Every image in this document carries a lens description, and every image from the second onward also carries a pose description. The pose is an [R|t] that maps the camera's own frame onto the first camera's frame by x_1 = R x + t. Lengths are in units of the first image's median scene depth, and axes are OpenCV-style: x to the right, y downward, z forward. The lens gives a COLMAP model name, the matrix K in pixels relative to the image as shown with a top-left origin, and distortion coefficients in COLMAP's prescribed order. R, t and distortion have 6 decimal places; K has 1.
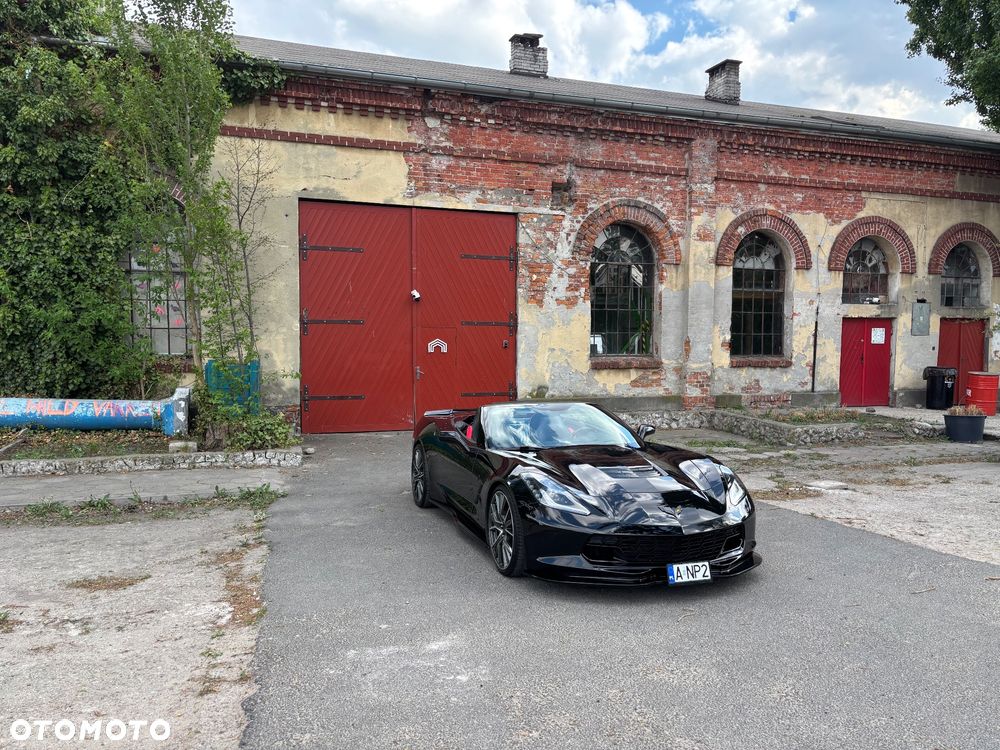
lens RADIAL K [[745.0, 0, 507.8], [0, 745.0, 393.4], [0, 0, 1]] dist [0.056389, -0.068915]
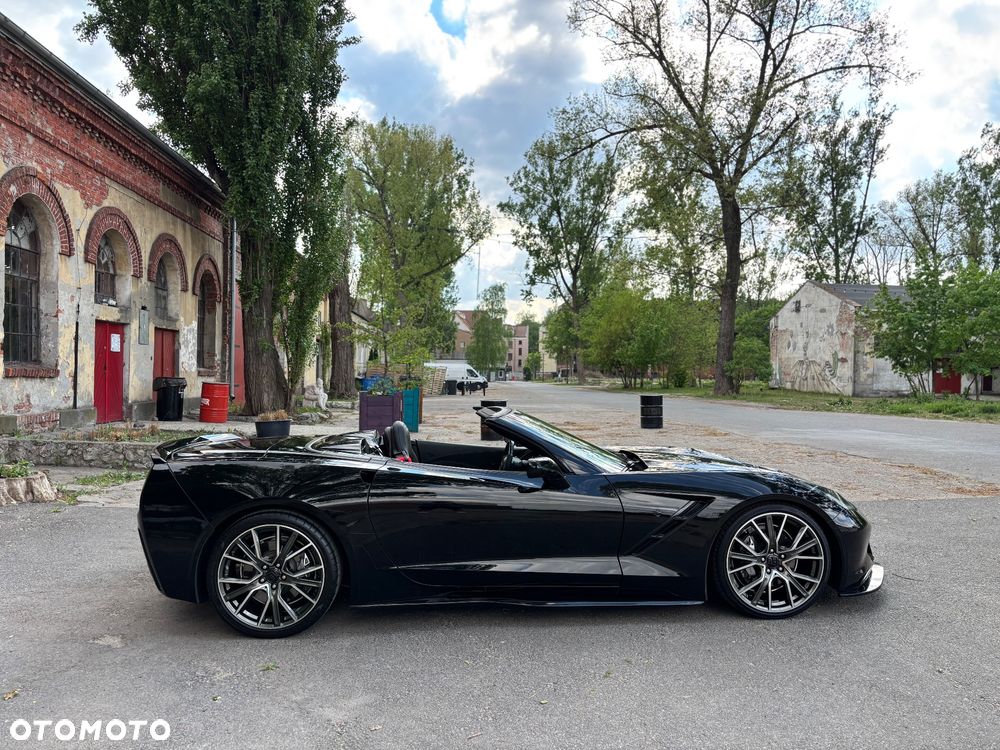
lens RADIAL K [[745.0, 0, 507.8], [0, 745.0, 393.4], [0, 0, 1]] dist [0.056389, -0.068915]
pose [[0.263532, -0.025495, 0.964314, -0.278728], [0.051132, 0.998615, 0.012428, -0.004402], [-0.963295, 0.046032, 0.264470, 0.358767]]
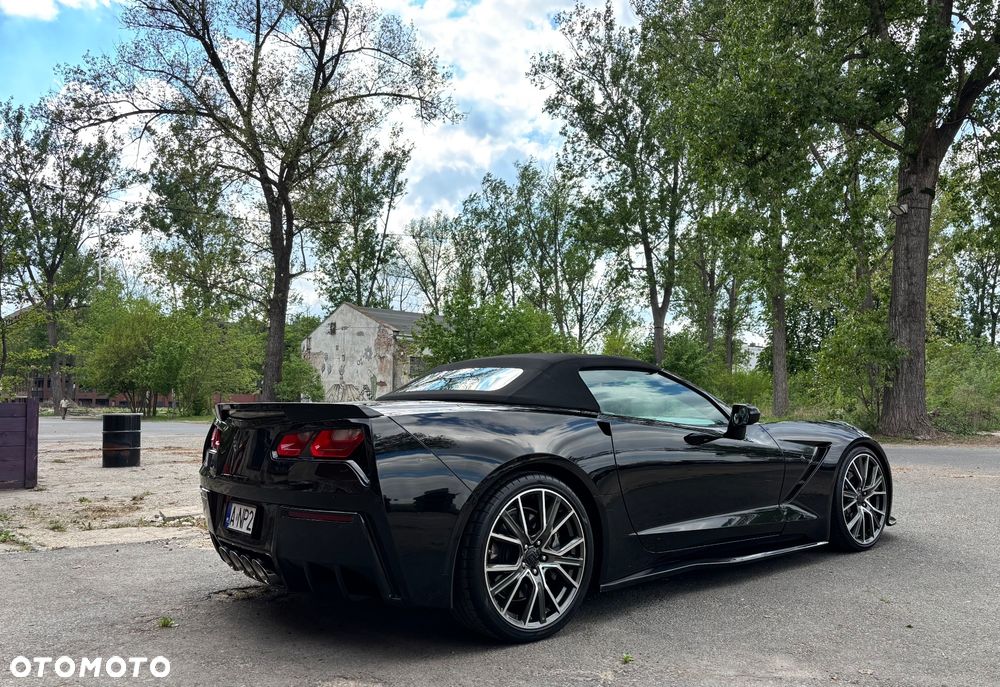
lens RADIAL K [[820.1, 0, 504.6], [0, 820.1, 368.0], [0, 0, 1]] dist [0.081078, -0.096527]
pose [[-0.350493, 0.041075, 0.935664, -0.257472], [0.054285, 0.998249, -0.023488, 0.011300], [-0.934991, 0.042560, -0.352109, 0.585039]]
